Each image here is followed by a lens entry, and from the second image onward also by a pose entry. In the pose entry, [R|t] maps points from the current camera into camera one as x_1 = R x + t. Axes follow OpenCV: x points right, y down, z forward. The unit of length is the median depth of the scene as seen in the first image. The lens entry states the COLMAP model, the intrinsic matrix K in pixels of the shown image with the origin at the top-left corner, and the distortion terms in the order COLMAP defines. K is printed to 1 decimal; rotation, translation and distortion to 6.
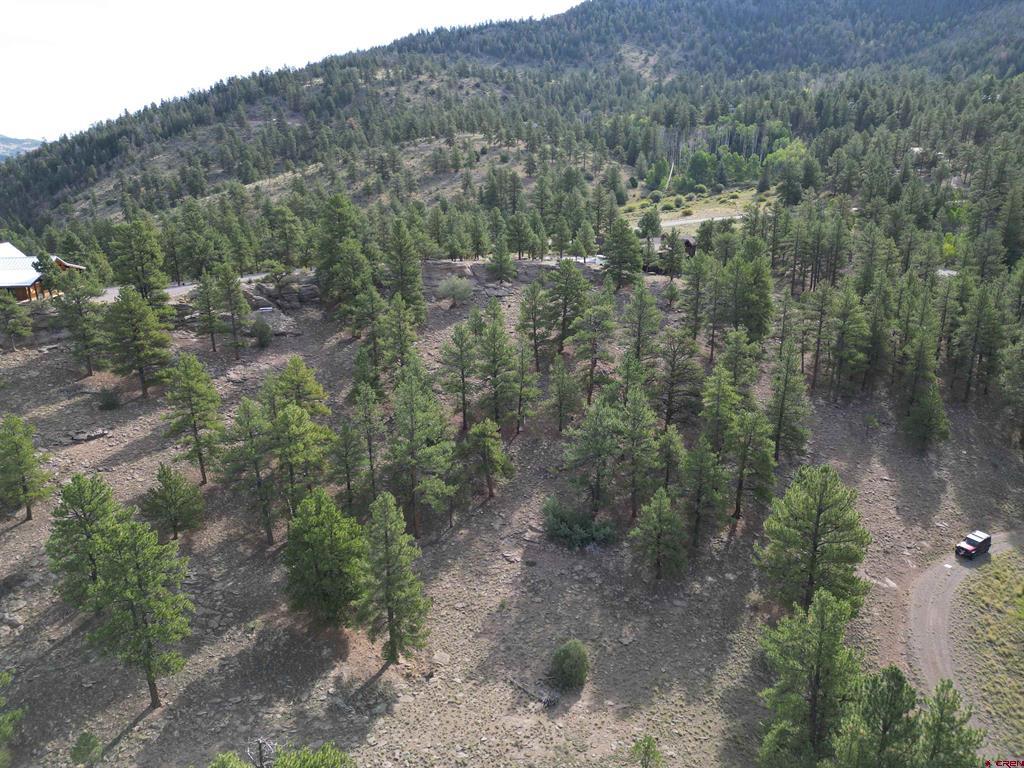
lens RADIAL K [[711.5, 0, 510.5], [0, 711.5, 379.9], [0, 0, 1]] dist [0.080923, -0.072142]
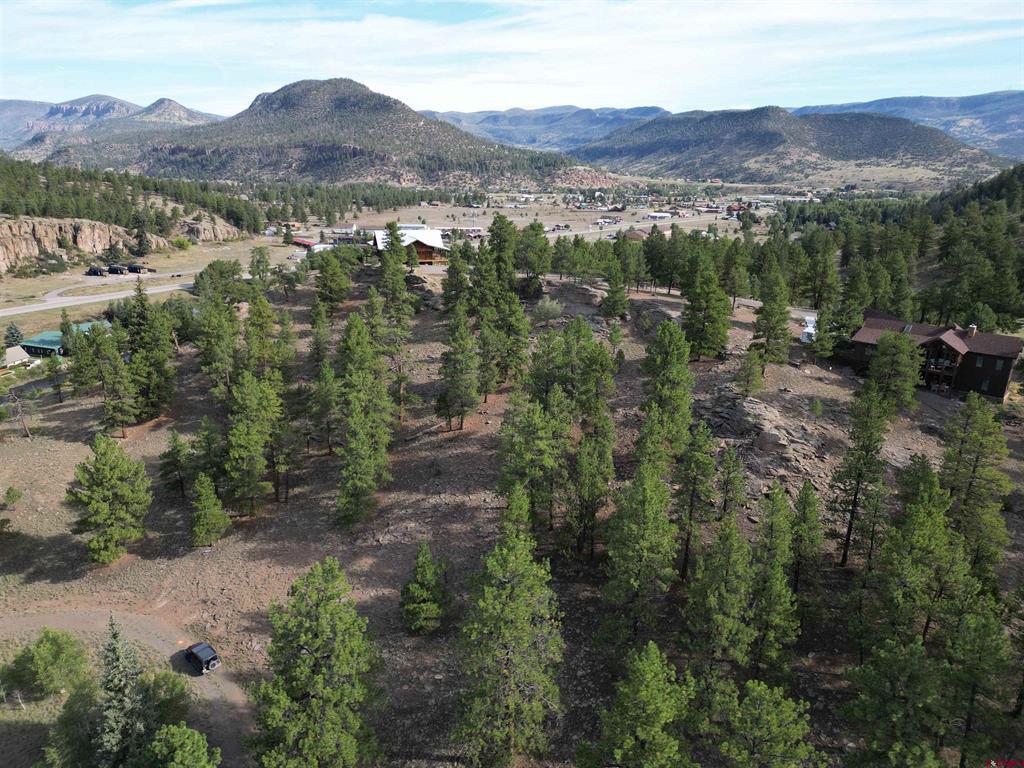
lens RADIAL K [[711.5, 0, 511.9], [0, 711.5, 382.1], [0, 0, 1]] dist [0.080923, -0.072142]
pose [[0.247463, 0.290255, -0.924399, 0.308232], [-0.291378, 0.932202, 0.214703, -0.080442], [0.924046, 0.216219, 0.315260, 0.213770]]
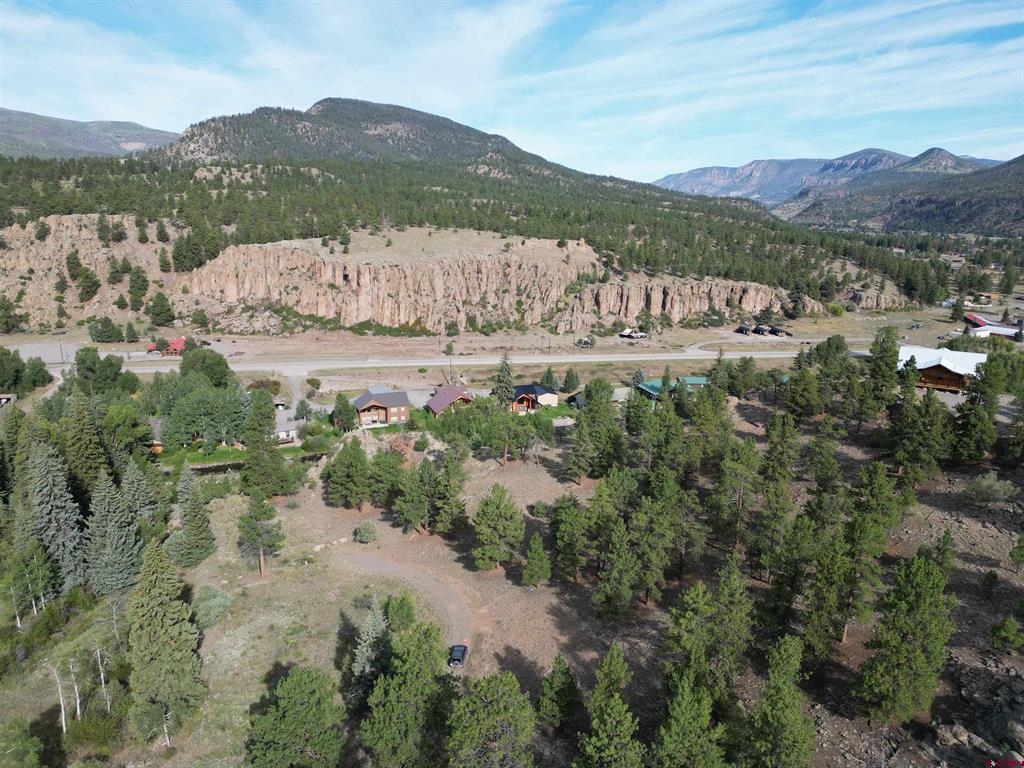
lens RADIAL K [[711.5, 0, 511.5], [0, 711.5, 385.2], [0, 0, 1]] dist [0.080923, -0.072142]
pose [[-0.632050, 0.190453, -0.751159, 0.308203], [-0.227963, 0.880741, 0.415124, -0.157468], [0.740638, 0.433616, -0.513256, 0.323227]]
